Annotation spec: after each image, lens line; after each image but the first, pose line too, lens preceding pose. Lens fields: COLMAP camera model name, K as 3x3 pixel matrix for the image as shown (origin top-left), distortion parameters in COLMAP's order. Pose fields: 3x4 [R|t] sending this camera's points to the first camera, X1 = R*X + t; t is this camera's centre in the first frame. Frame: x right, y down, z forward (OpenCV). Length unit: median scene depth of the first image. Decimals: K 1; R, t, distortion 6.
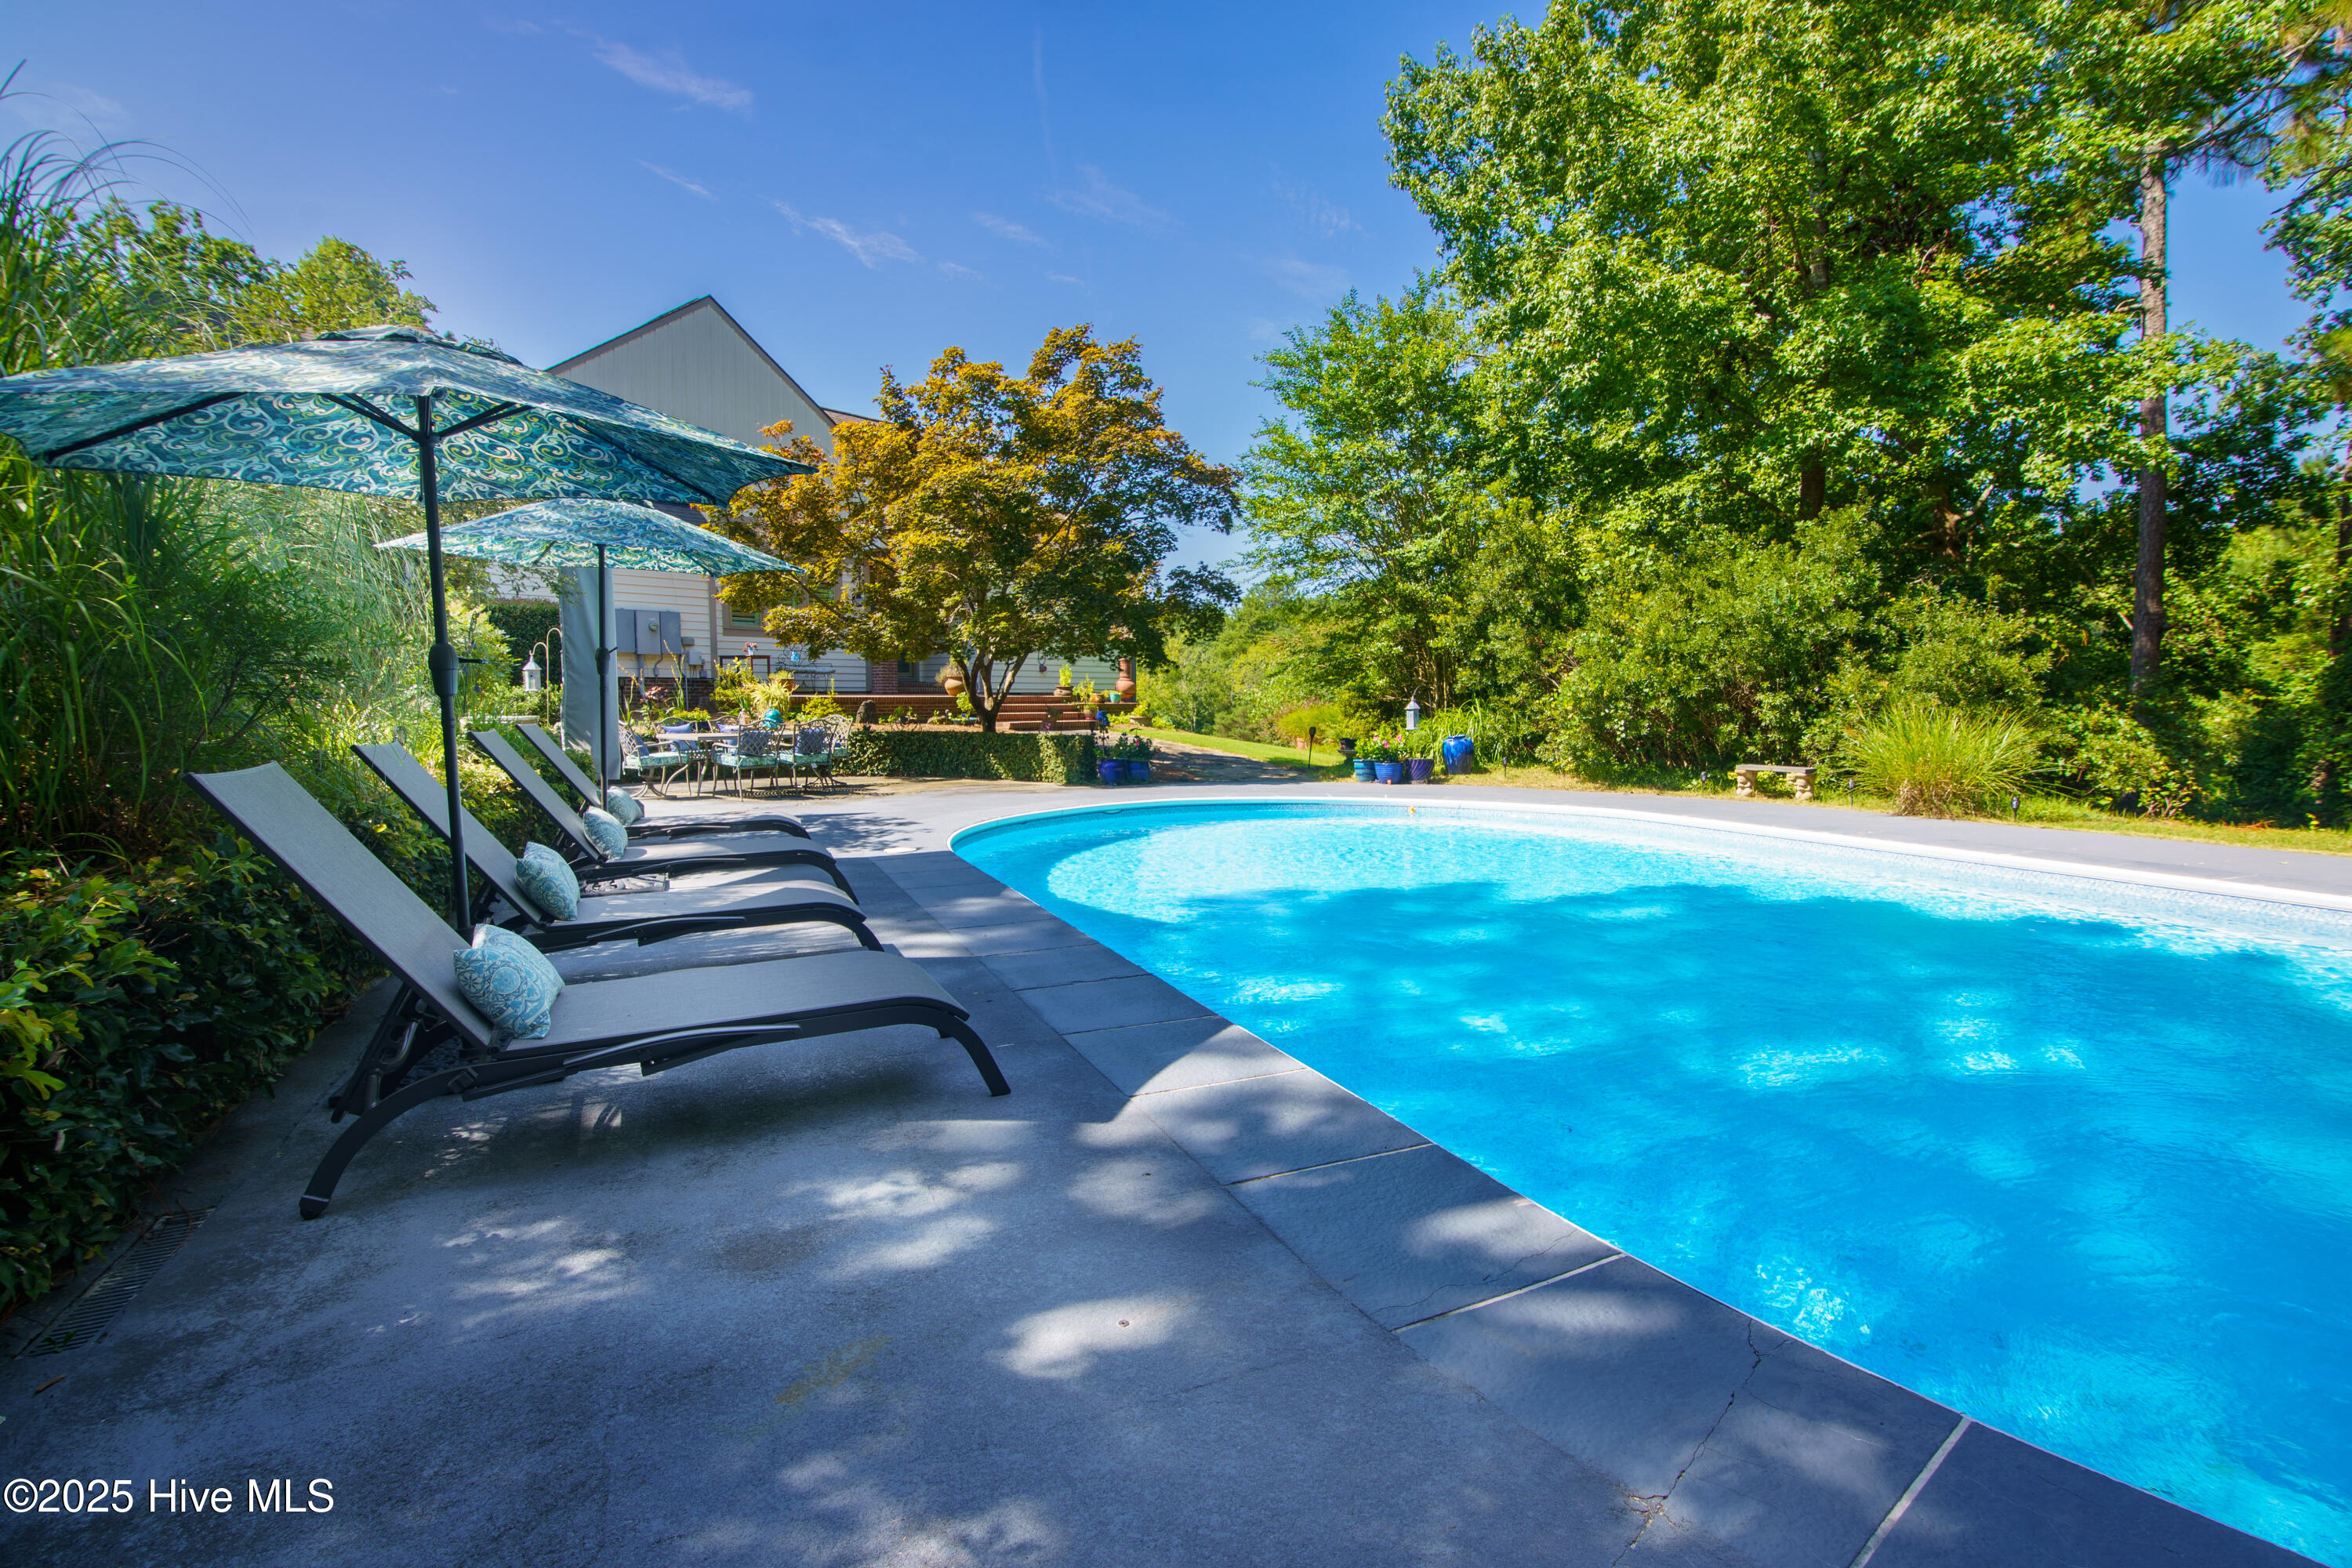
lens RADIAL K [[1090.3, 0, 1176.4], [0, 1090.3, 725.5], [0, 0, 1]] dist [-0.000803, -0.000131]
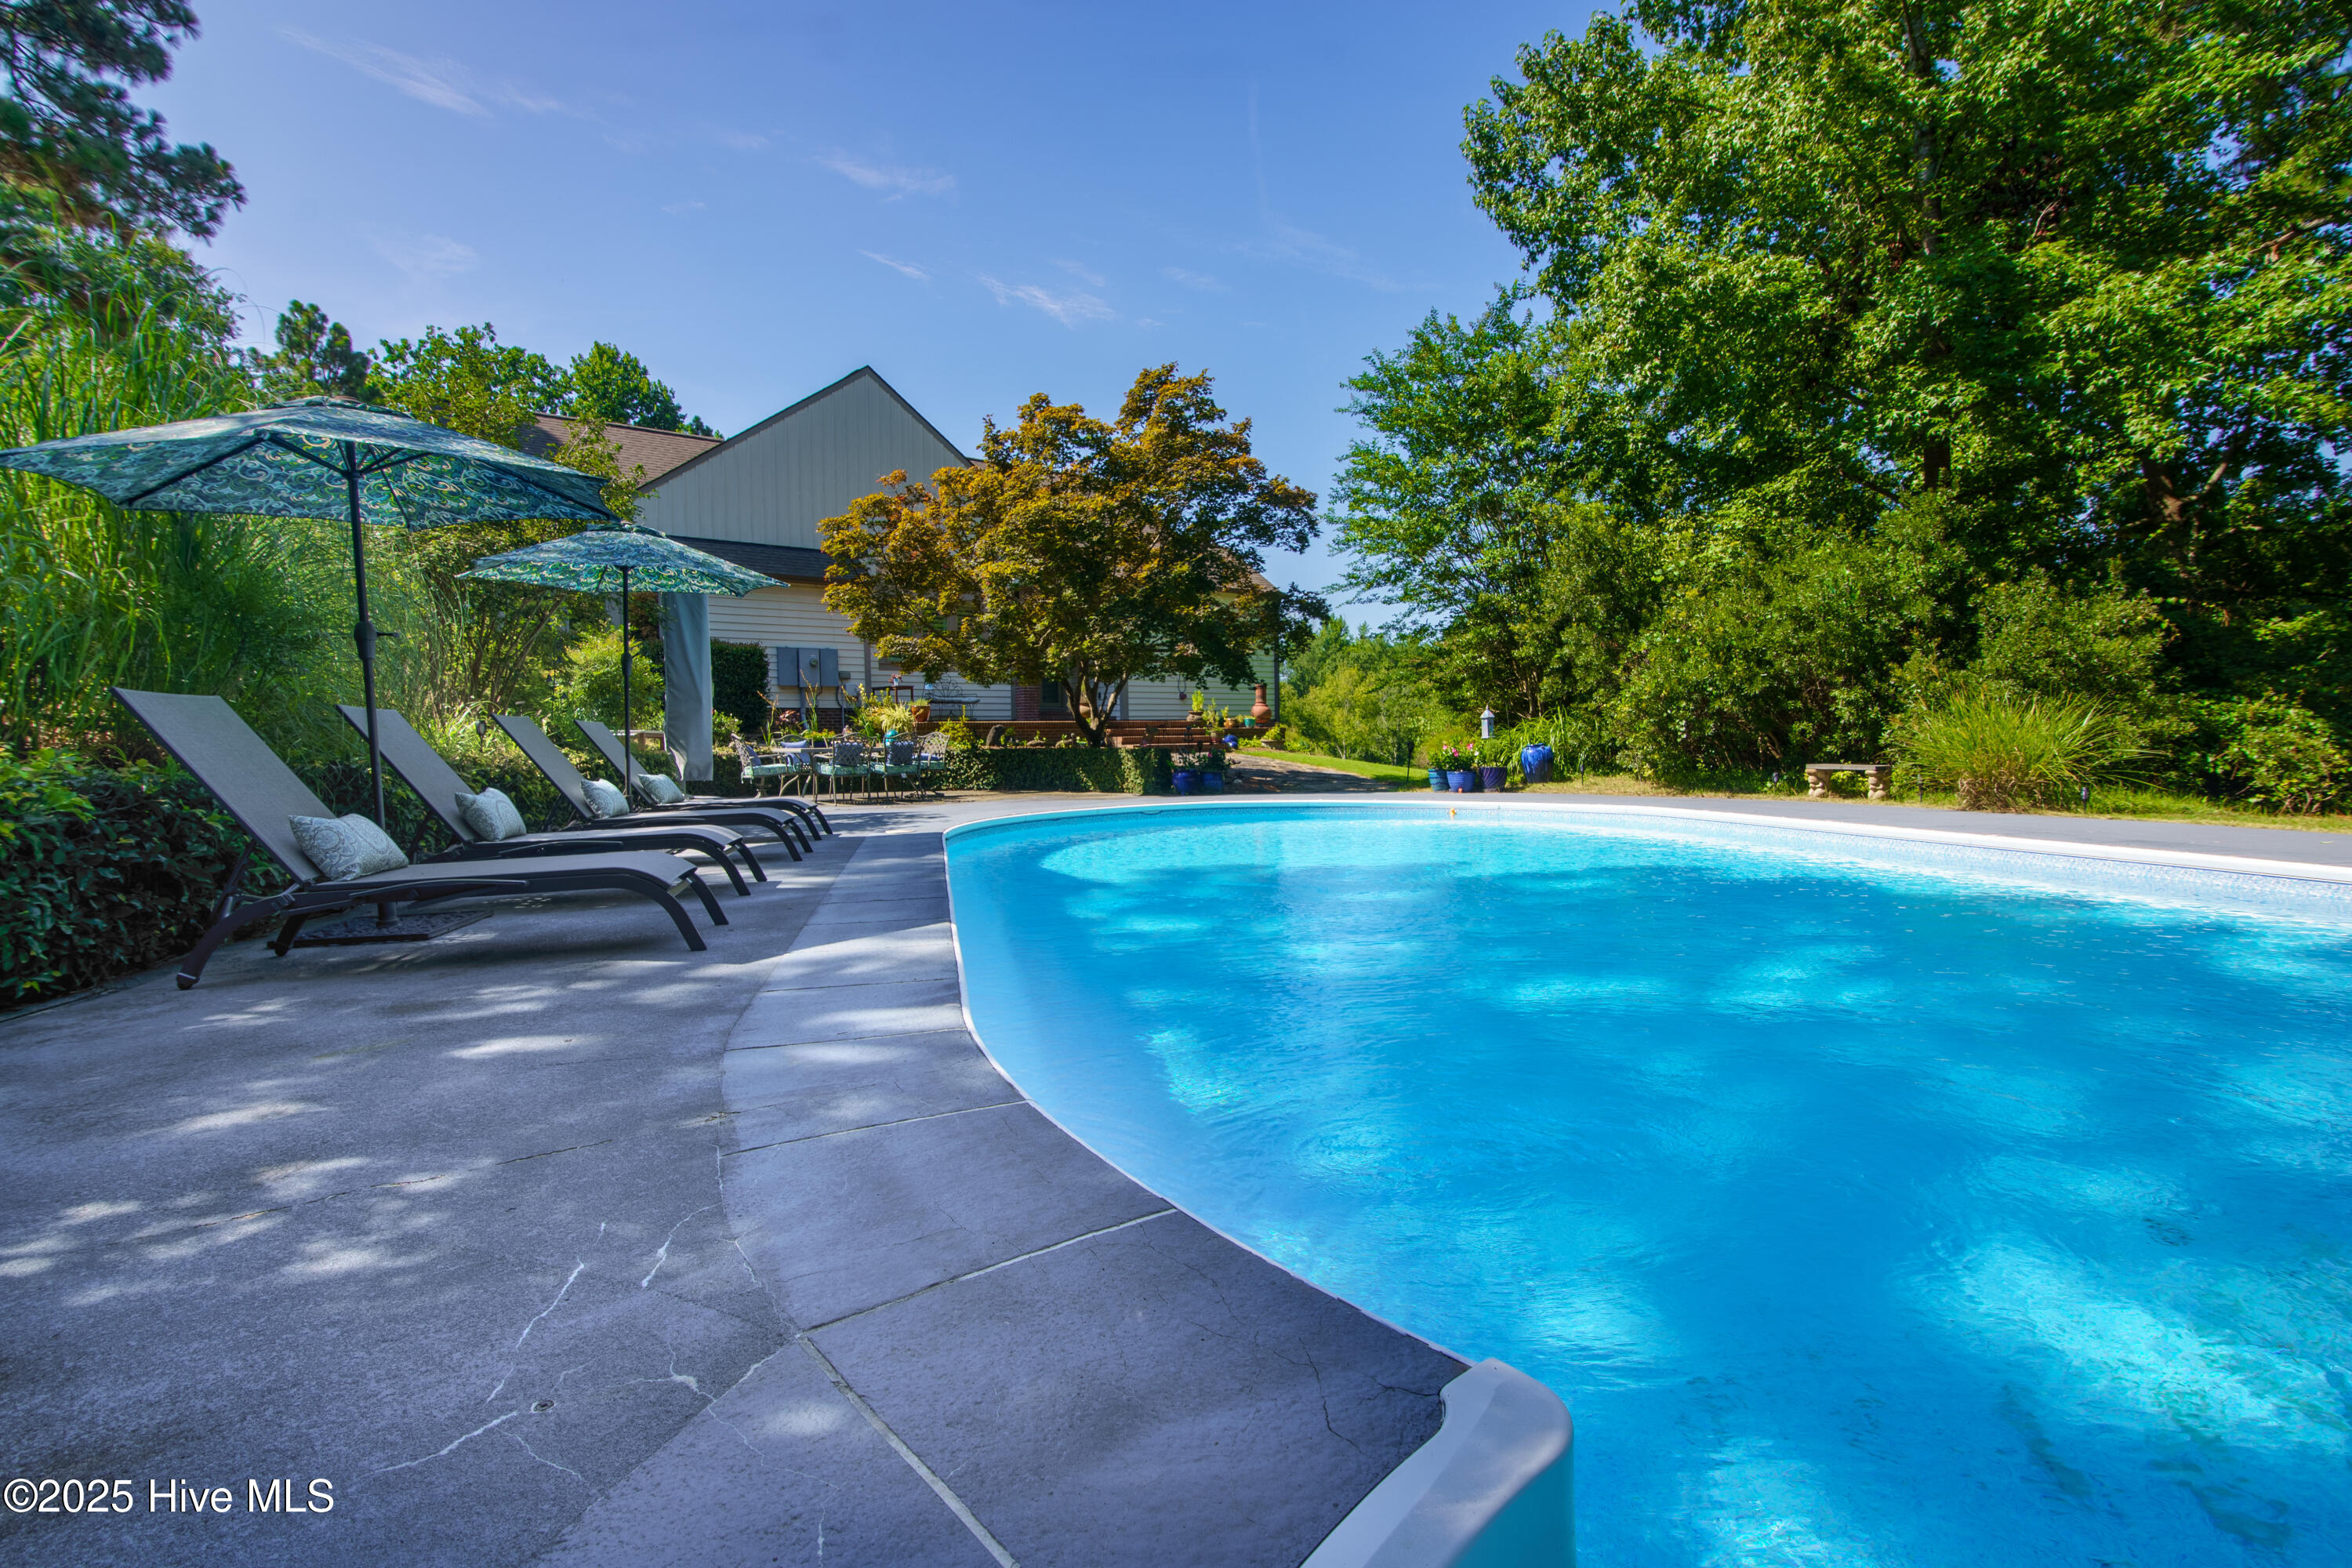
lens RADIAL K [[1098.7, 0, 1175.6], [0, 1098.7, 701.4], [0, 0, 1]] dist [0.011572, 0.000676]
pose [[0.982183, -0.021721, -0.186667, 0.135160], [0.011071, 0.998261, -0.057907, 0.026897], [0.187600, 0.054809, 0.980715, -0.039999]]
